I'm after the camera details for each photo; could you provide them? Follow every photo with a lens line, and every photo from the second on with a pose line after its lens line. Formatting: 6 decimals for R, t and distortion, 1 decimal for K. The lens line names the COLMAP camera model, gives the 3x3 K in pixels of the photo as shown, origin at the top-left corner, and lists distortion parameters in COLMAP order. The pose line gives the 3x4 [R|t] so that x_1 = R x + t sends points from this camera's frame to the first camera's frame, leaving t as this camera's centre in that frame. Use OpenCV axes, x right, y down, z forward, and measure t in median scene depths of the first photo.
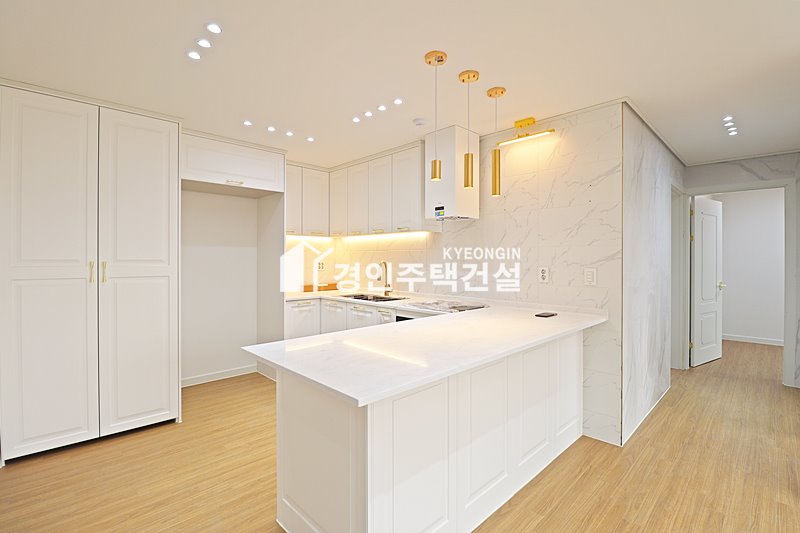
lens RADIAL K [[371.5, 0, 403.4], [0, 371.5, 260.4], [0, 0, 1]] dist [-0.003146, -0.011808]
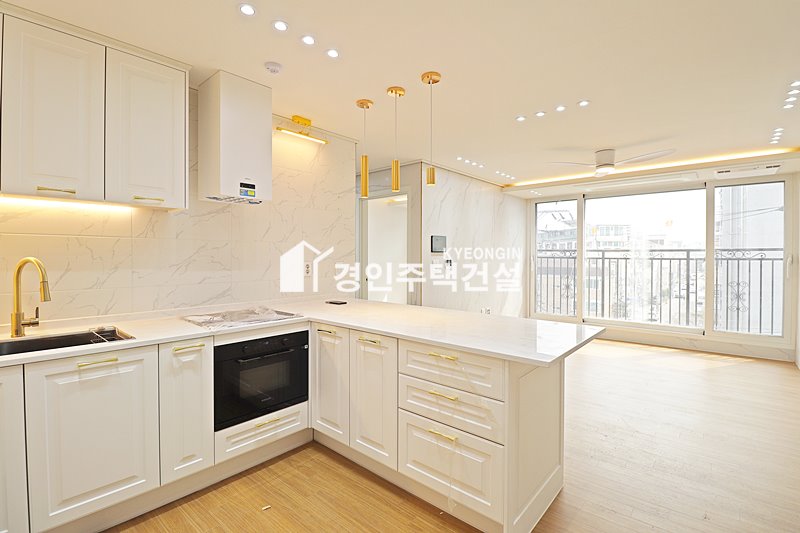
lens RADIAL K [[371.5, 0, 402.9], [0, 371.5, 261.1], [0, 0, 1]] dist [-0.003146, -0.011808]
pose [[-0.082870, -0.014744, 0.996451, -0.659753], [0.001751, 0.999887, 0.014941, -0.000642], [-0.996559, 0.002983, -0.082835, 0.744788]]
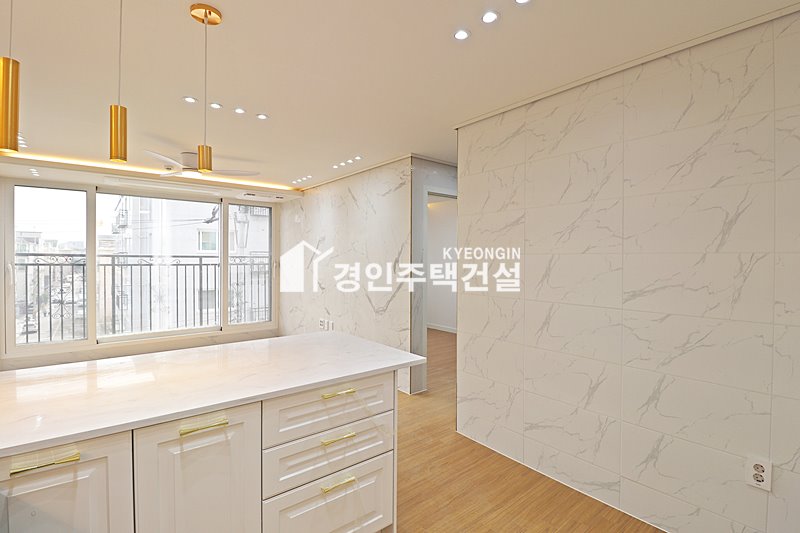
lens RADIAL K [[371.5, 0, 404.7], [0, 371.5, 263.5], [0, 0, 1]] dist [-0.003146, -0.011808]
pose [[-0.996898, -0.007769, 0.078321, -0.247386], [-0.006663, 0.999875, 0.014371, -0.022565], [-0.078423, 0.013805, -0.996825, 1.091762]]
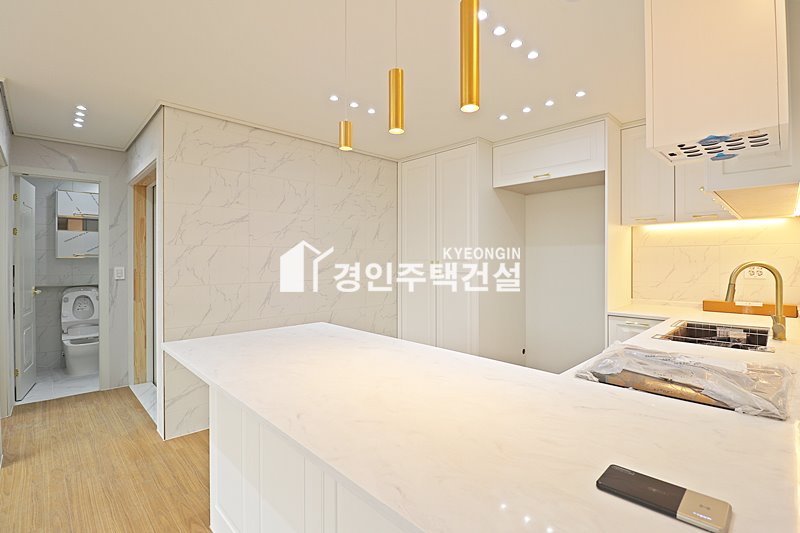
lens RADIAL K [[371.5, 0, 404.5], [0, 371.5, 259.1], [0, 0, 1]] dist [-0.003146, -0.011808]
pose [[-0.008481, -0.001554, -0.999963, 0.511374], [-0.003835, 0.999991, -0.001522, -0.000122], [0.999957, 0.003822, -0.008487, 0.713103]]
